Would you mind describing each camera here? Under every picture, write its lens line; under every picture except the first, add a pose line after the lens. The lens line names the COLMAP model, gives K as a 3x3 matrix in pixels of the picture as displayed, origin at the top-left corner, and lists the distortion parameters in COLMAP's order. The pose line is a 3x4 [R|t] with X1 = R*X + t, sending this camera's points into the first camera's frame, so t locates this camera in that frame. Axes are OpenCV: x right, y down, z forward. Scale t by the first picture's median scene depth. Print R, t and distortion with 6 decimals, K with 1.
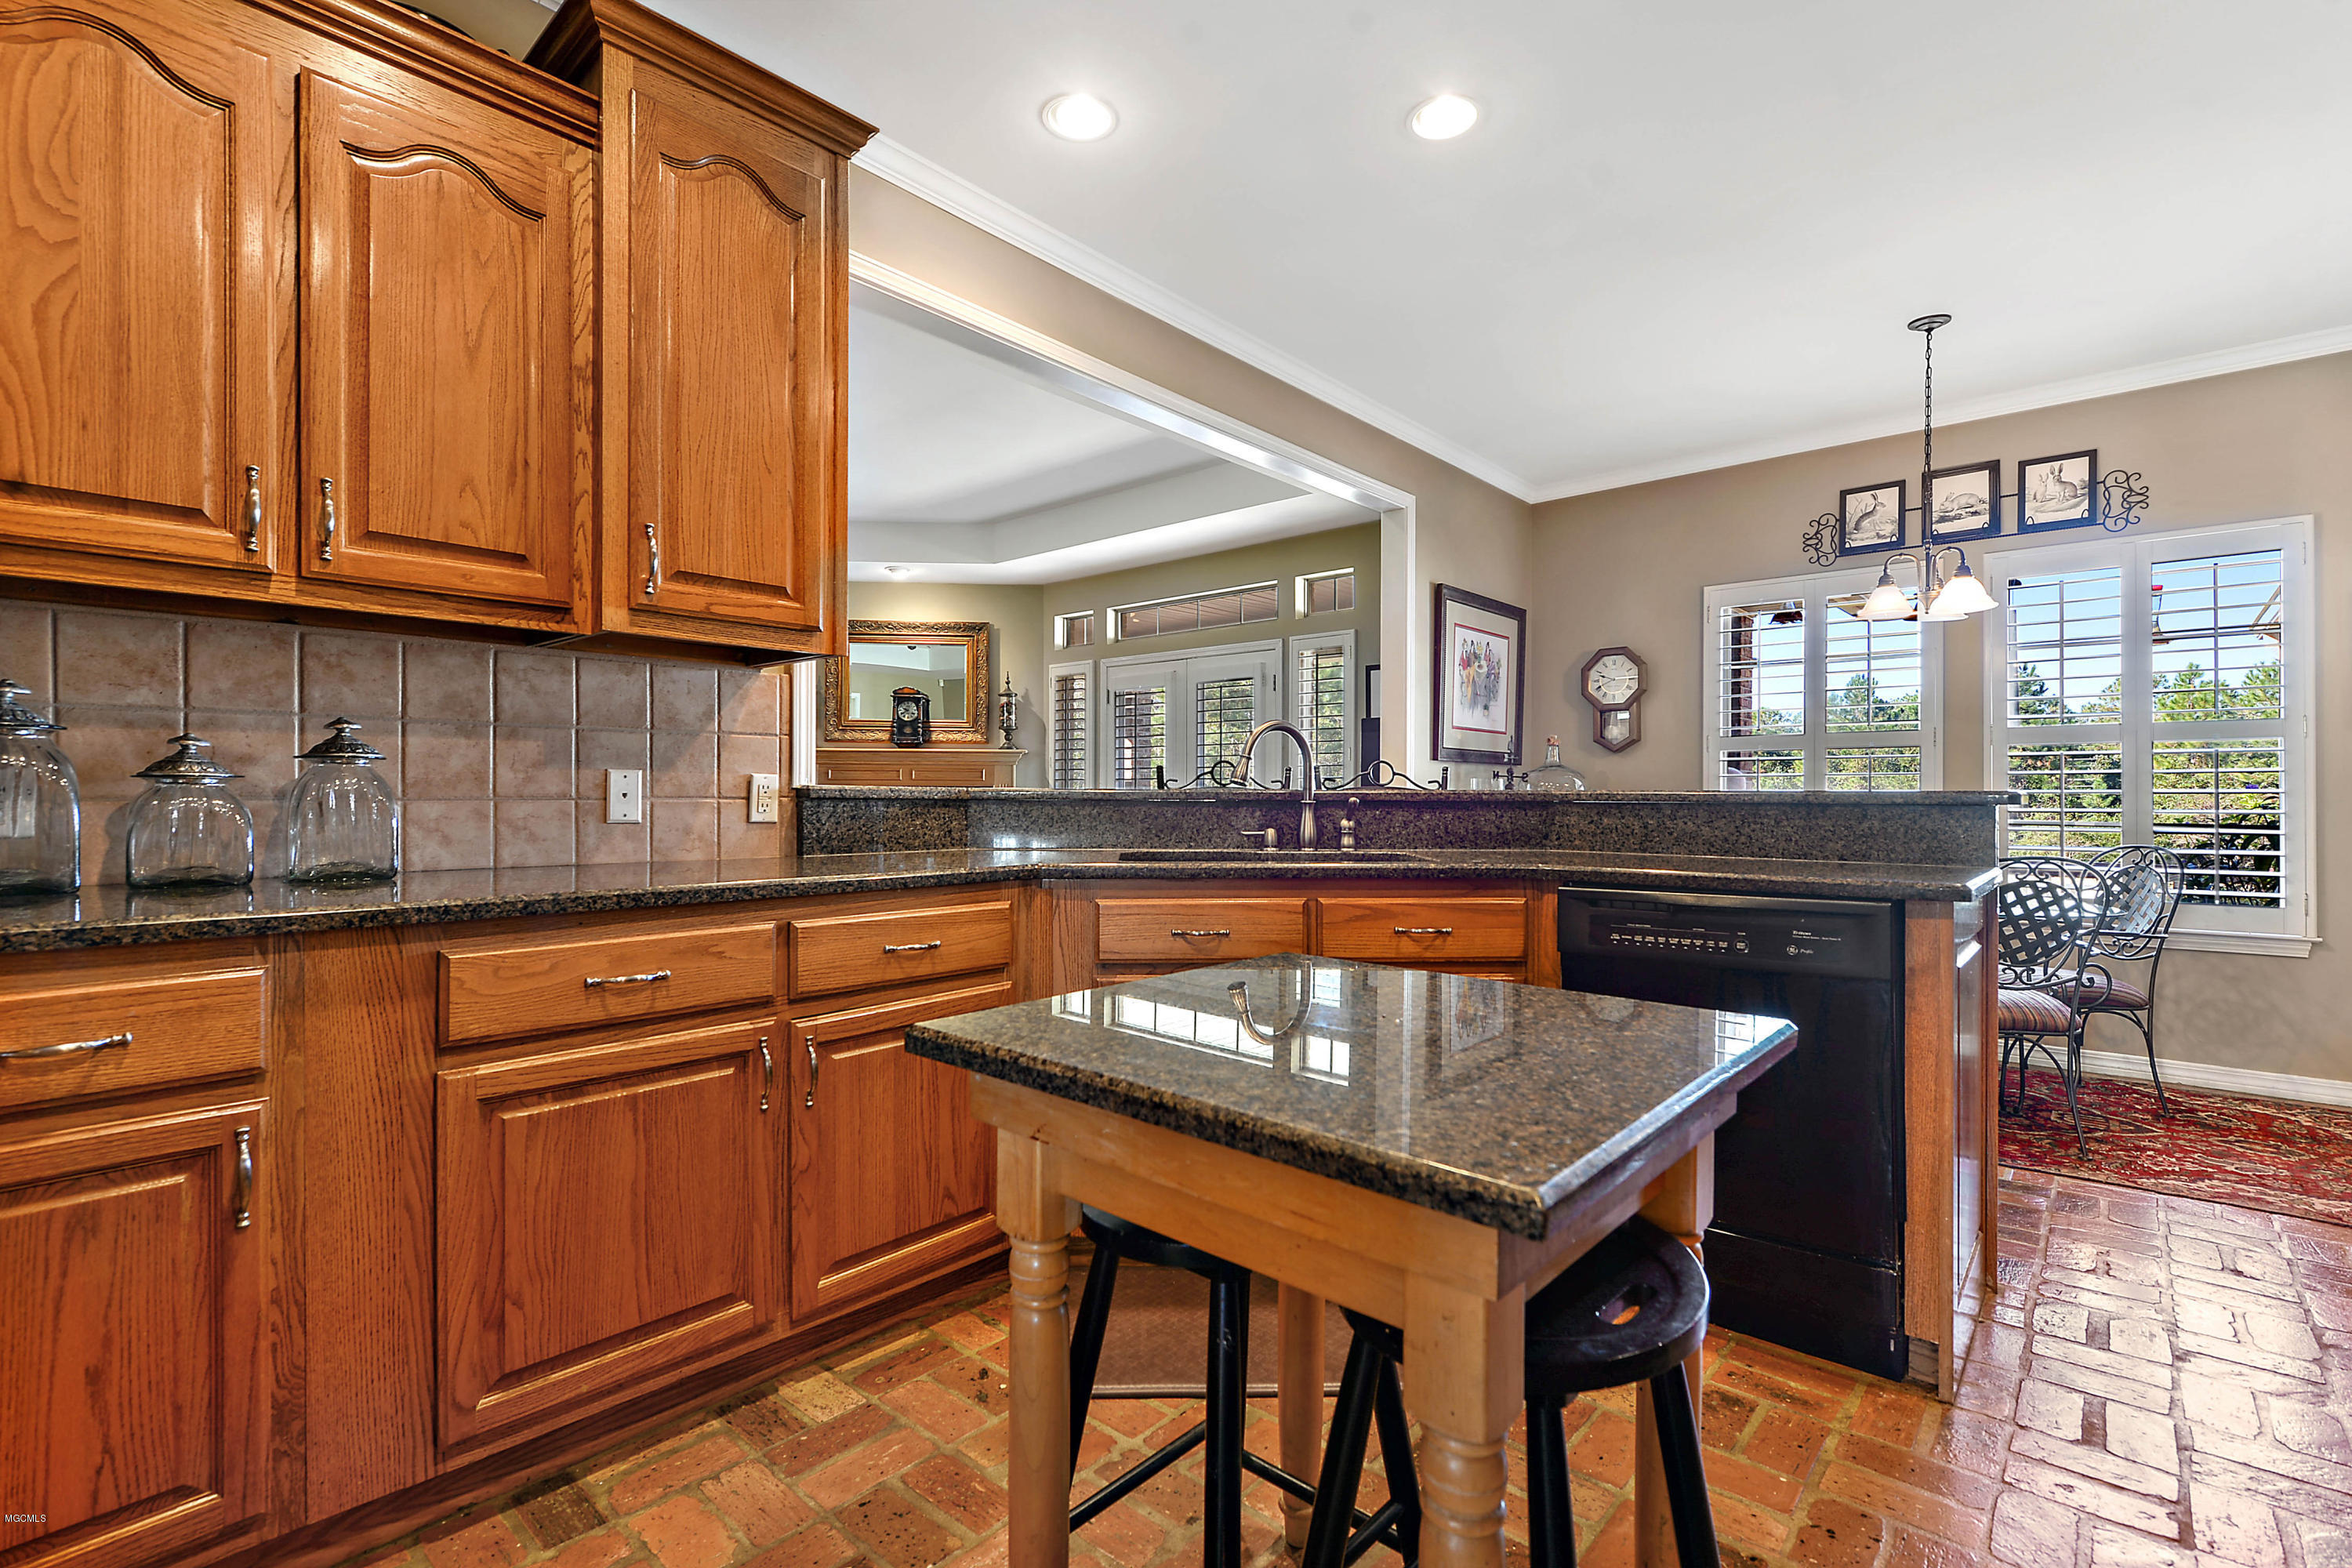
lens RADIAL K [[1052.0, 0, 1176.0], [0, 1052.0, 784.0], [0, 0, 1]] dist [0.001290, 0.000066]
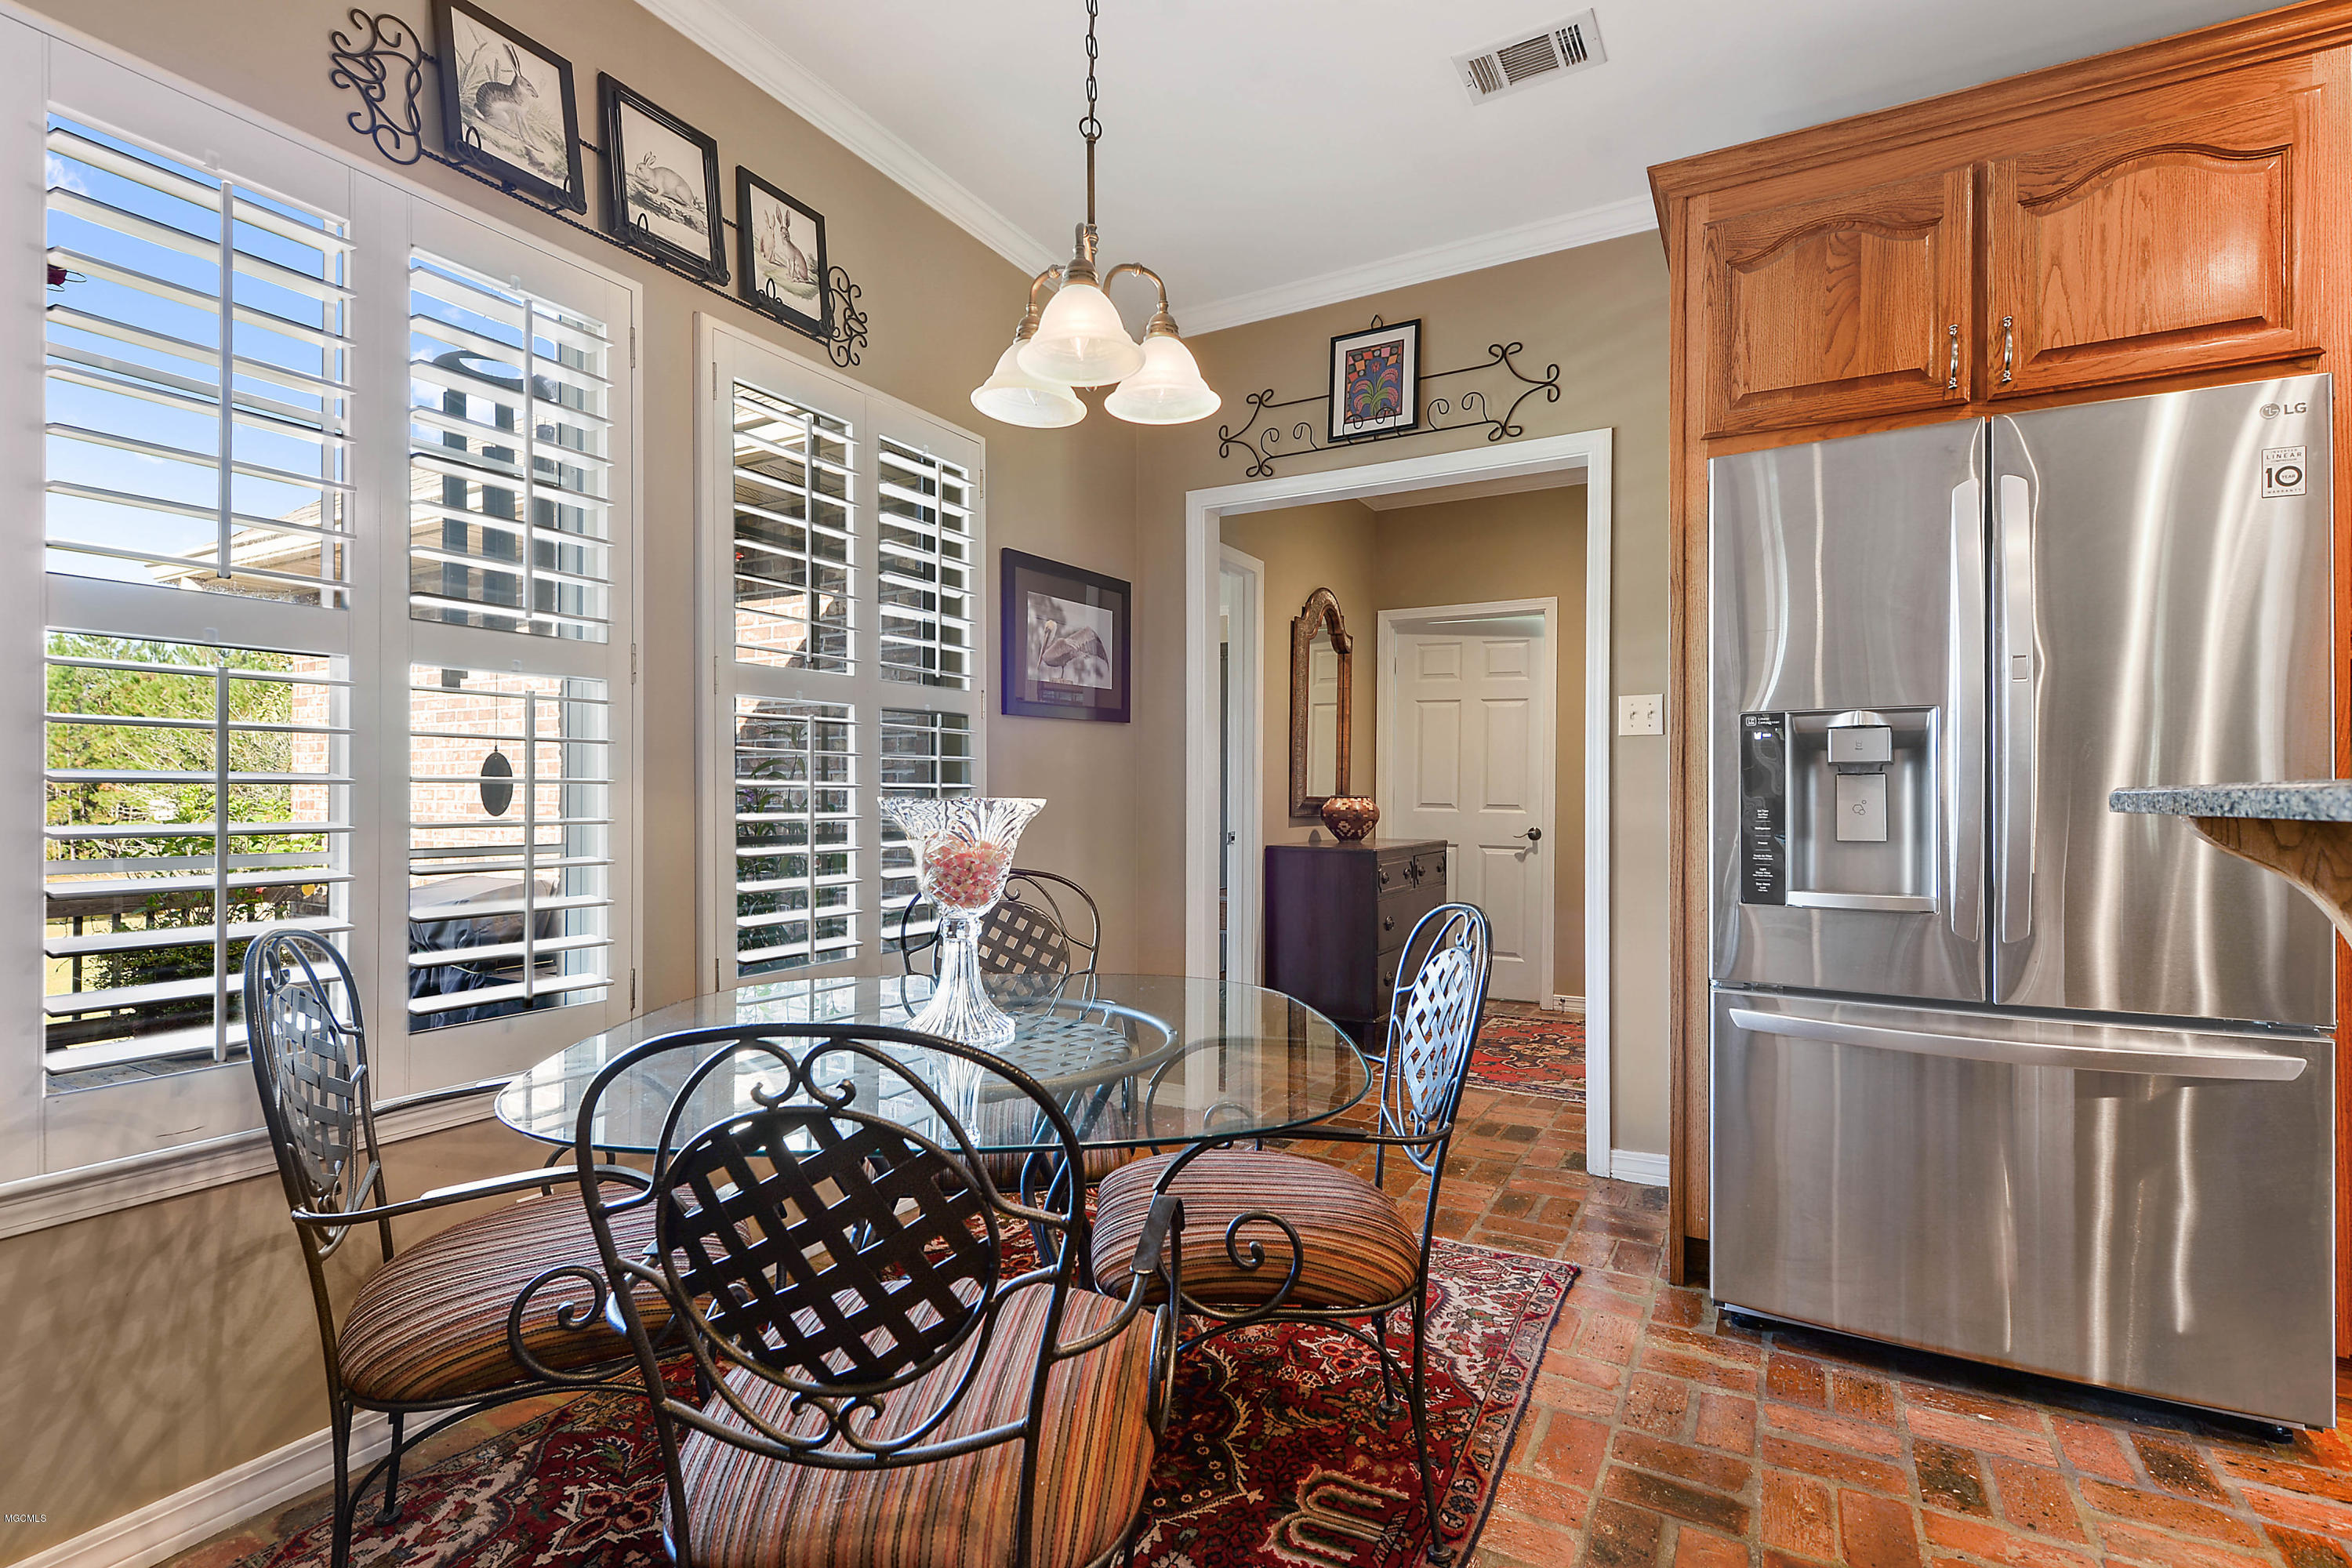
lens RADIAL K [[1095.1, 0, 1160.2], [0, 1095.1, 796.8], [0, 0, 1]] dist [0.001323, -0.000110]
pose [[-0.201990, -0.002202, 0.979385, 0.207379], [-0.010945, 0.999940, -0.000009, 0.011705], [-0.979326, -0.010721, -0.202002, 0.883806]]
